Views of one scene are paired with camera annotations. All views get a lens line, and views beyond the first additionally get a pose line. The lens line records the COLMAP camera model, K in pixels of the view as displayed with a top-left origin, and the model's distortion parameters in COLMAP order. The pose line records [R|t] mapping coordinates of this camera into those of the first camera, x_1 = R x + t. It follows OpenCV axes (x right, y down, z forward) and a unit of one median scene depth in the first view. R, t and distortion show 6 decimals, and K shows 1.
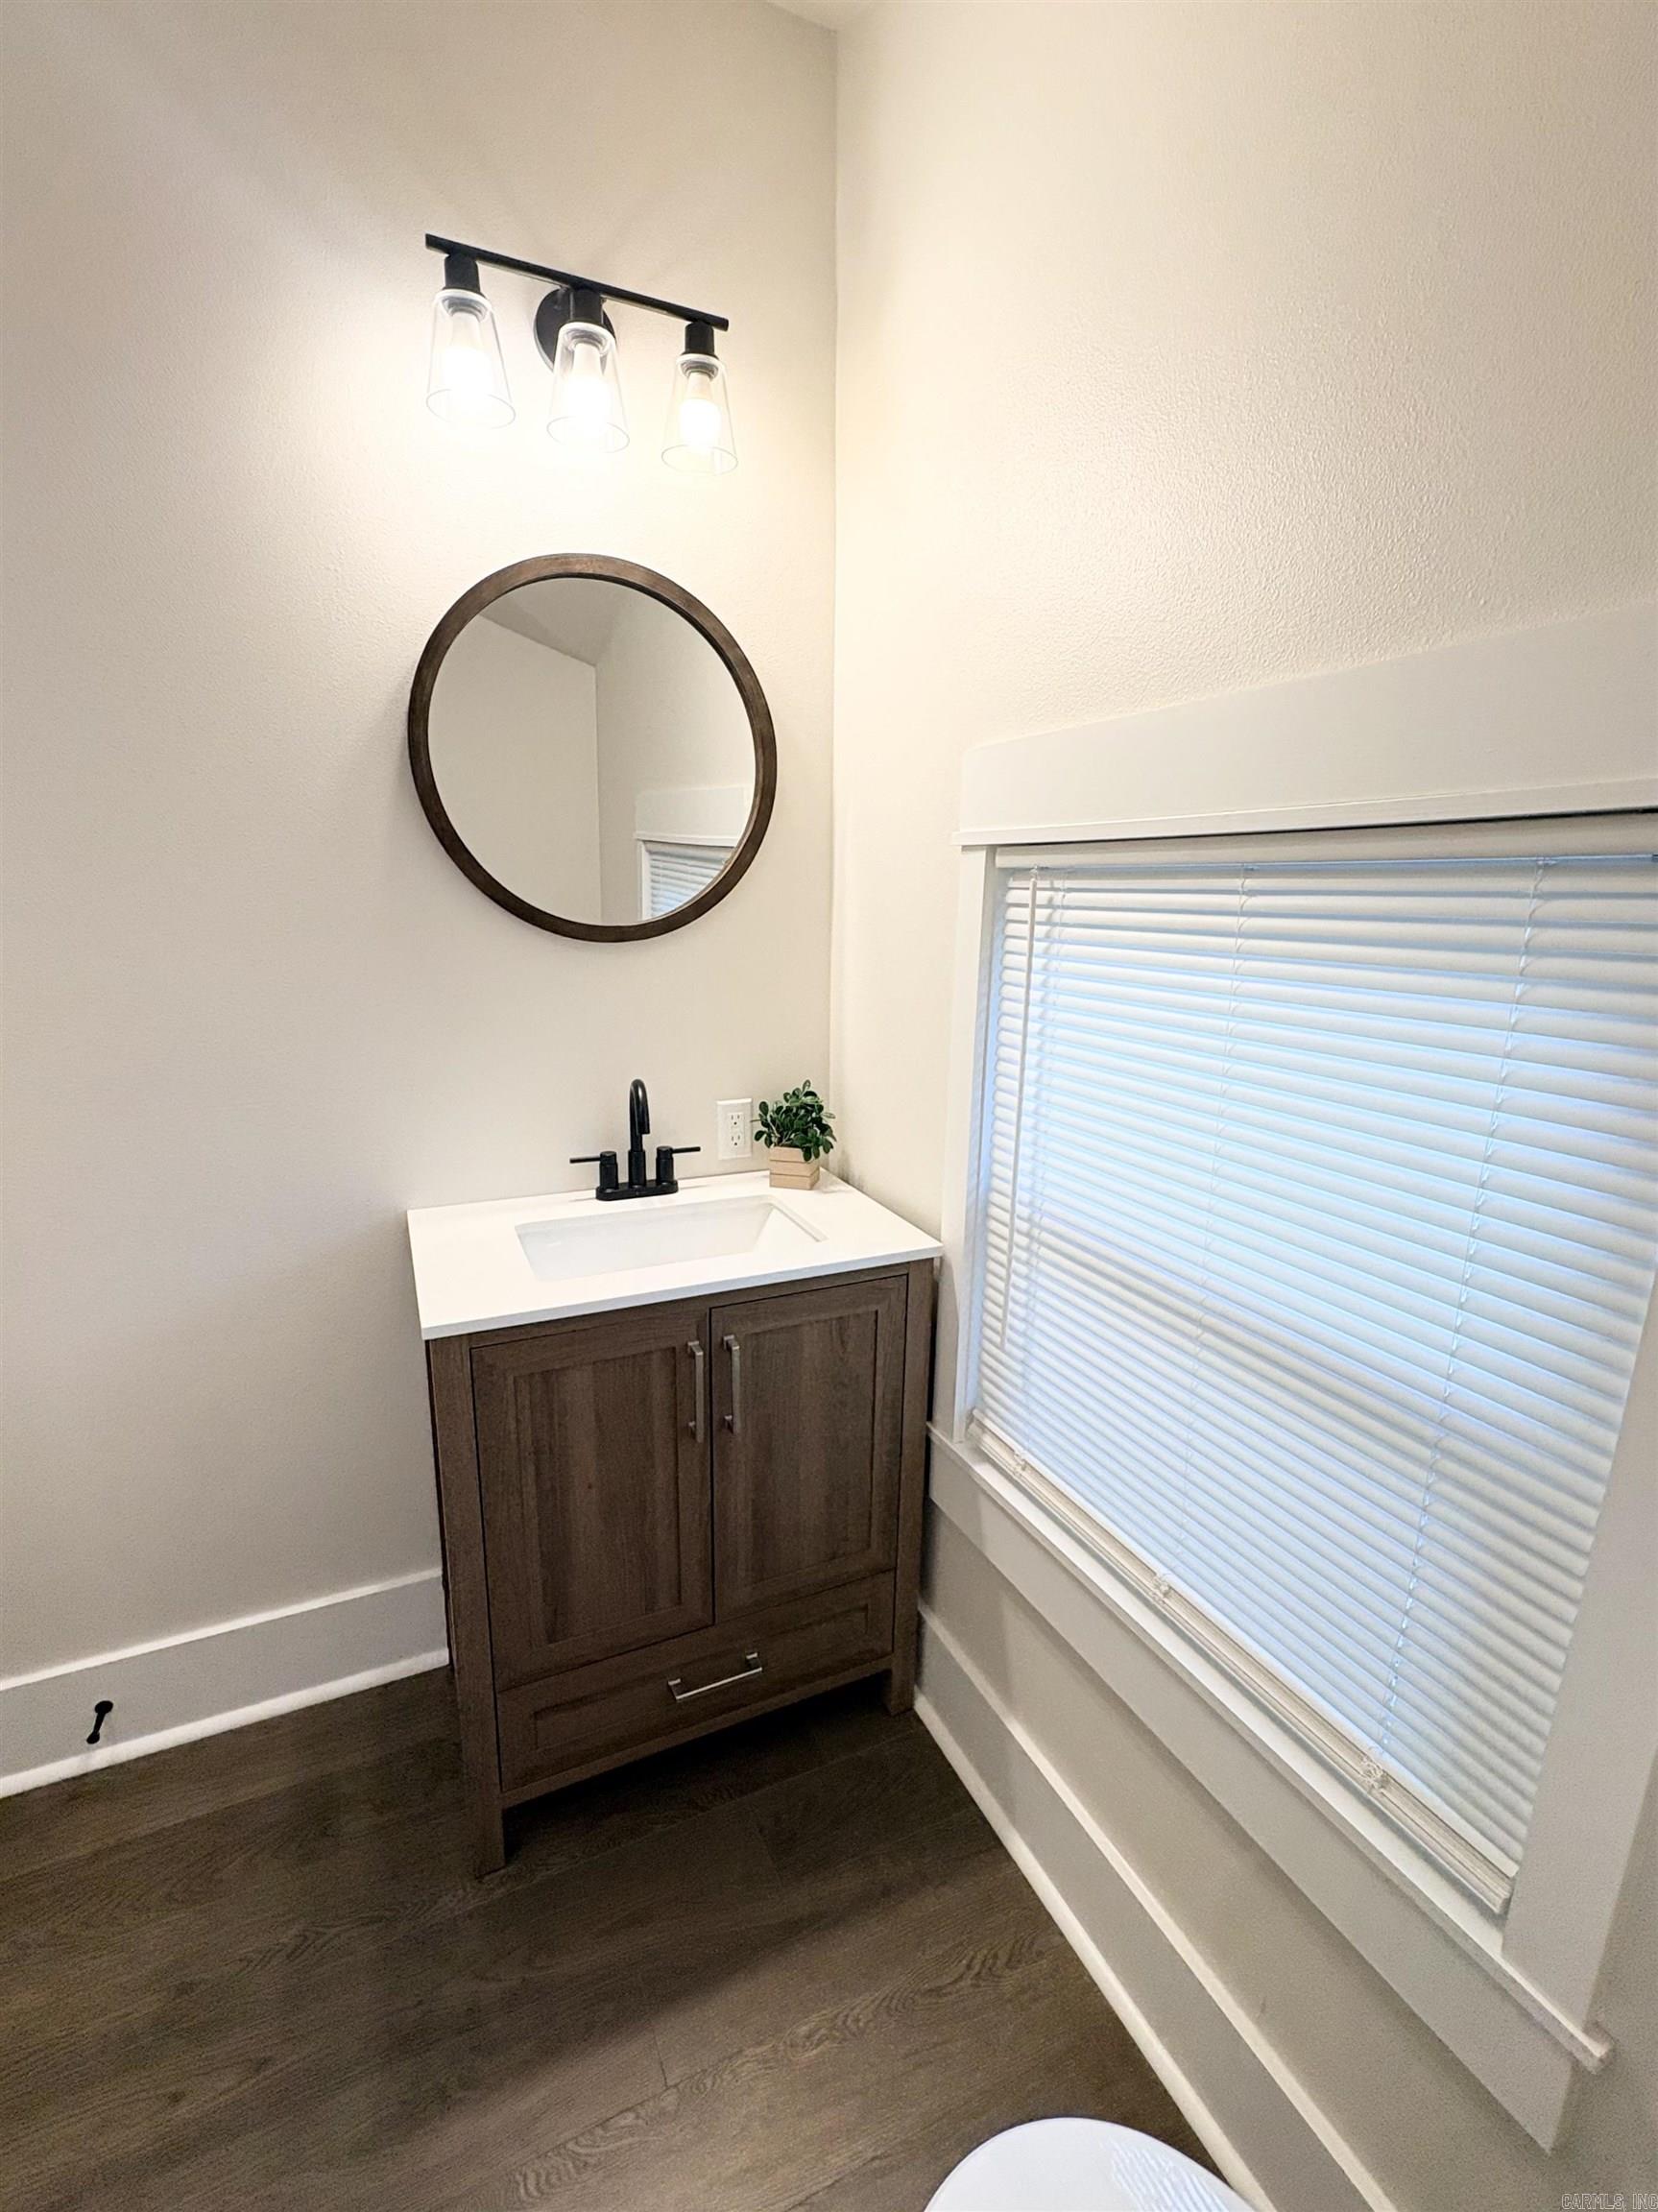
lens RADIAL K [[952.4, 0, 832.9], [0, 952.4, 1109.2], [0, 0, 1]] dist [0.000713, 0.000258]
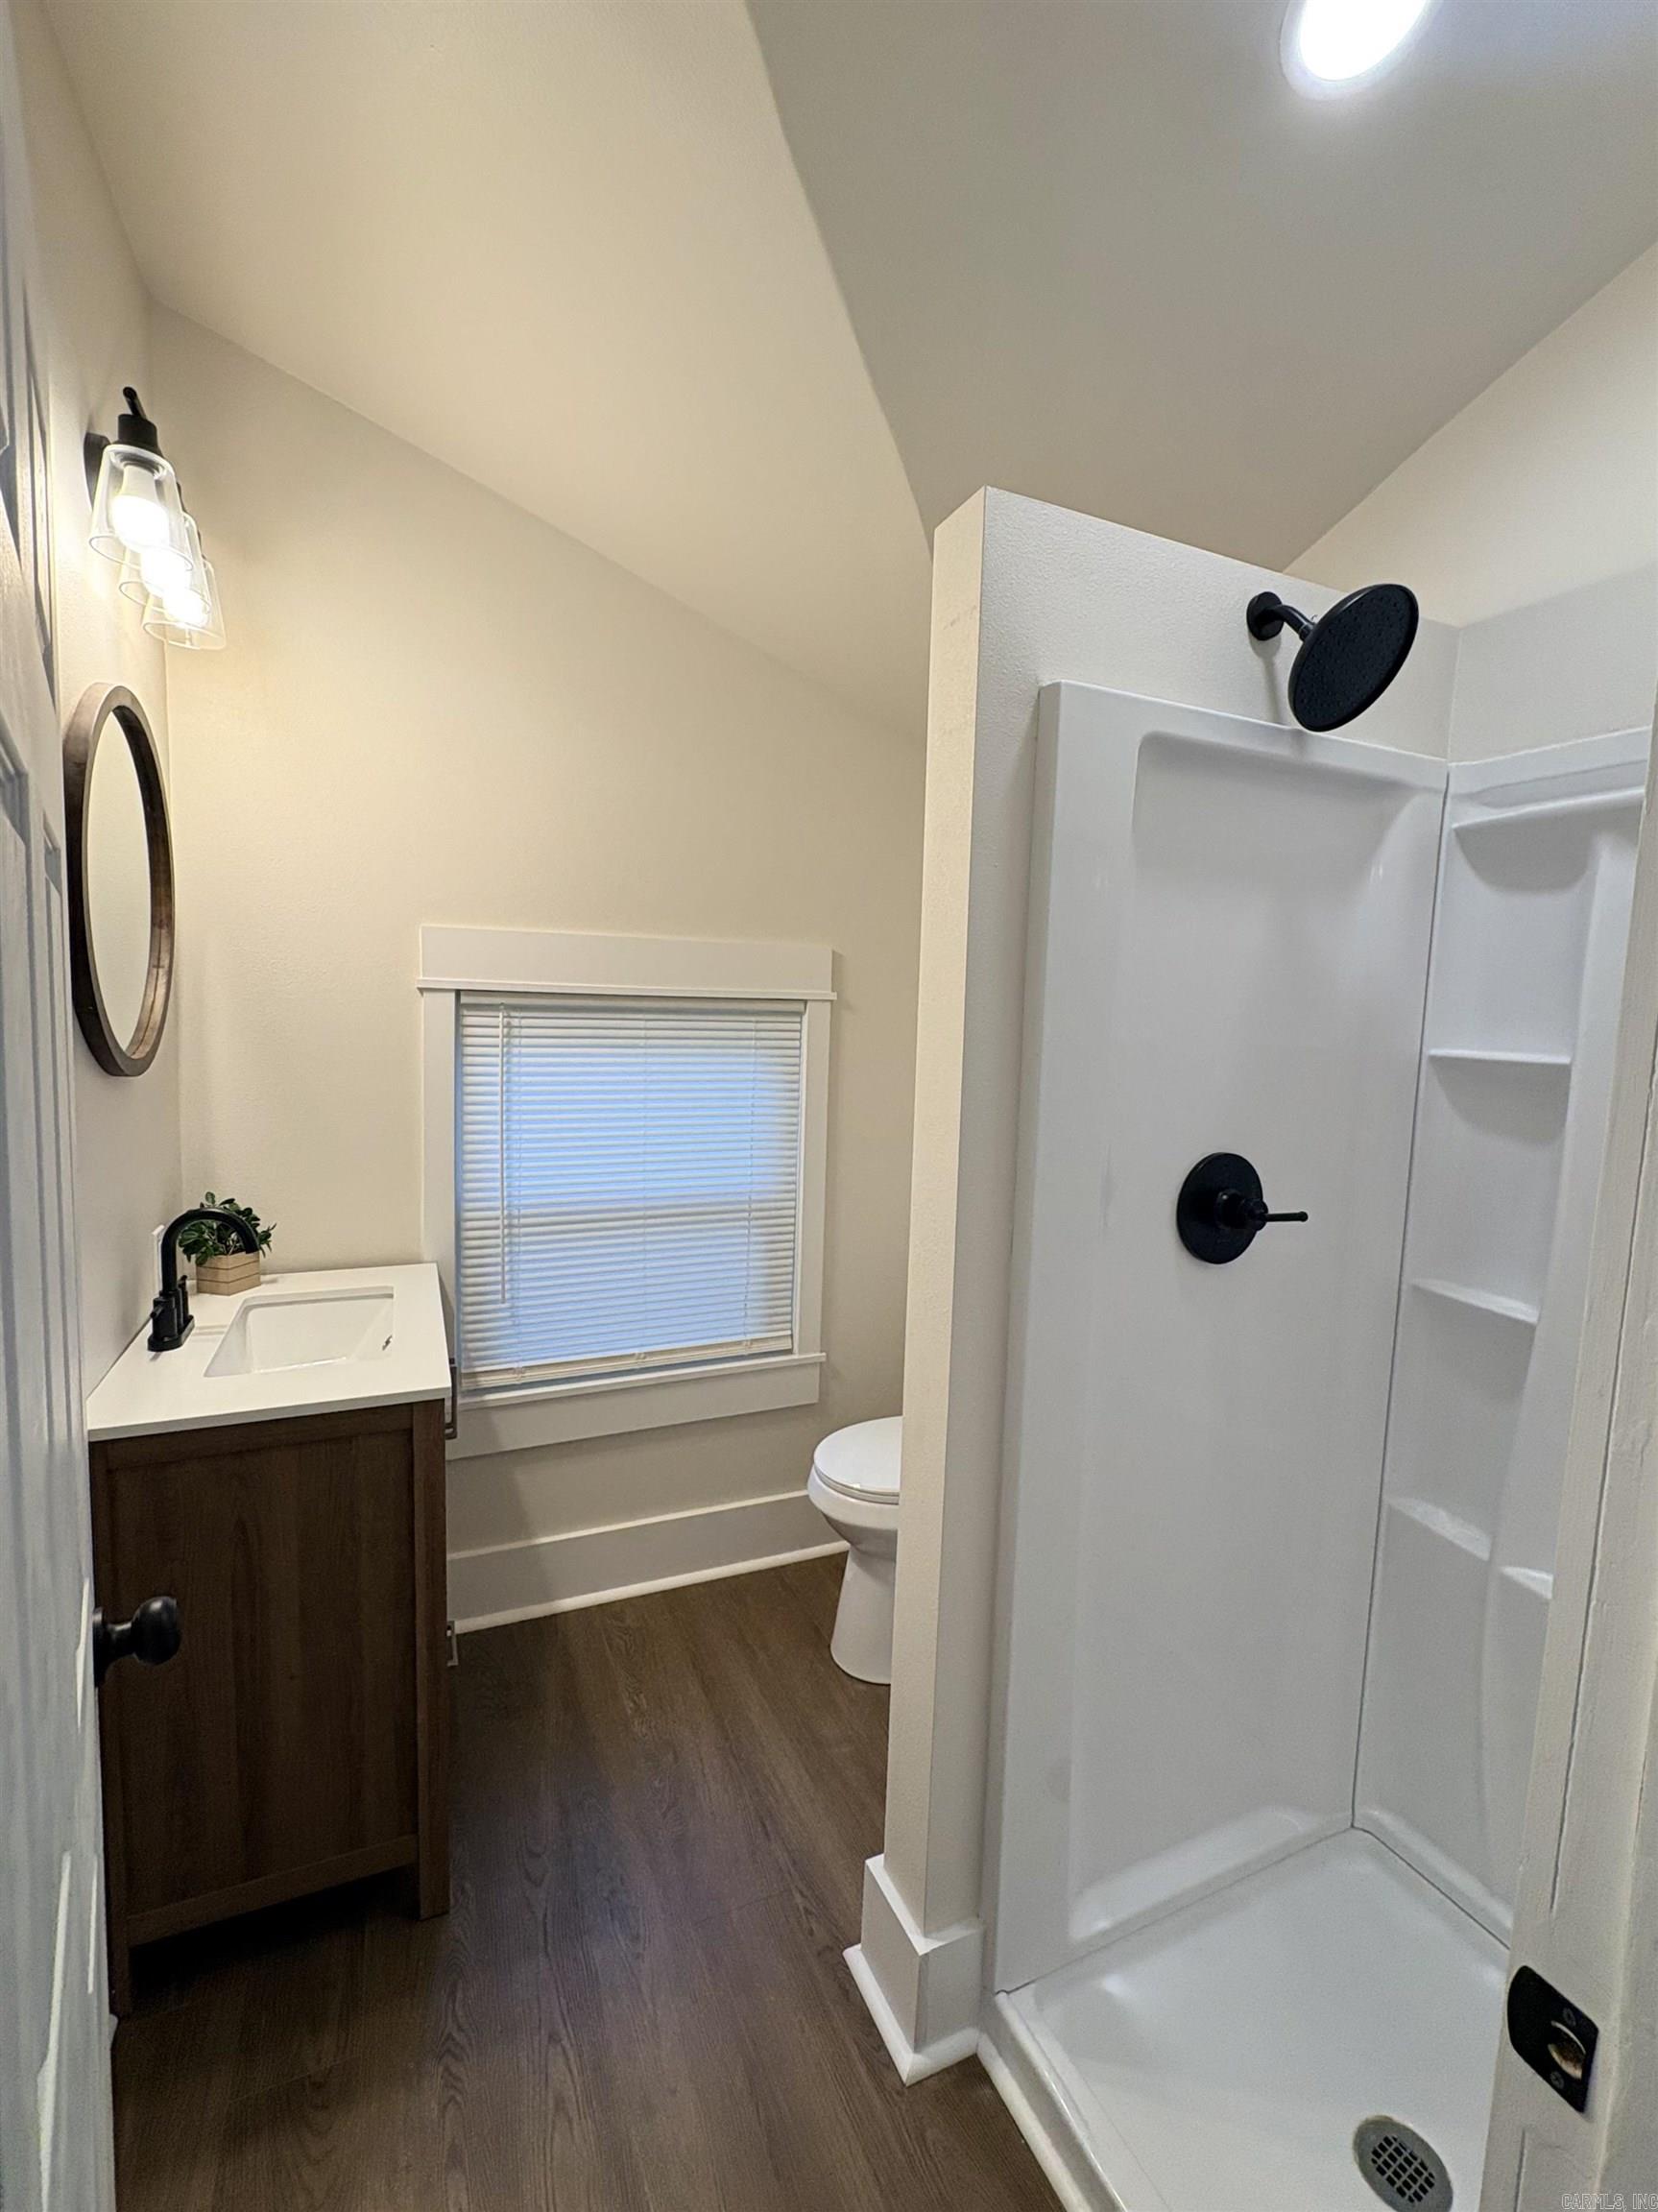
lens RADIAL K [[892.8, 0, 834.6], [0, 892.8, 1101.9], [0, 0, 1]] dist [0.000080, 0.000079]
pose [[0.052885, -0.114246, 0.992044, -1.285215], [0.200657, 0.974388, 0.101516, -0.119598], [-0.978233, 0.193692, 0.074455, 0.312158]]
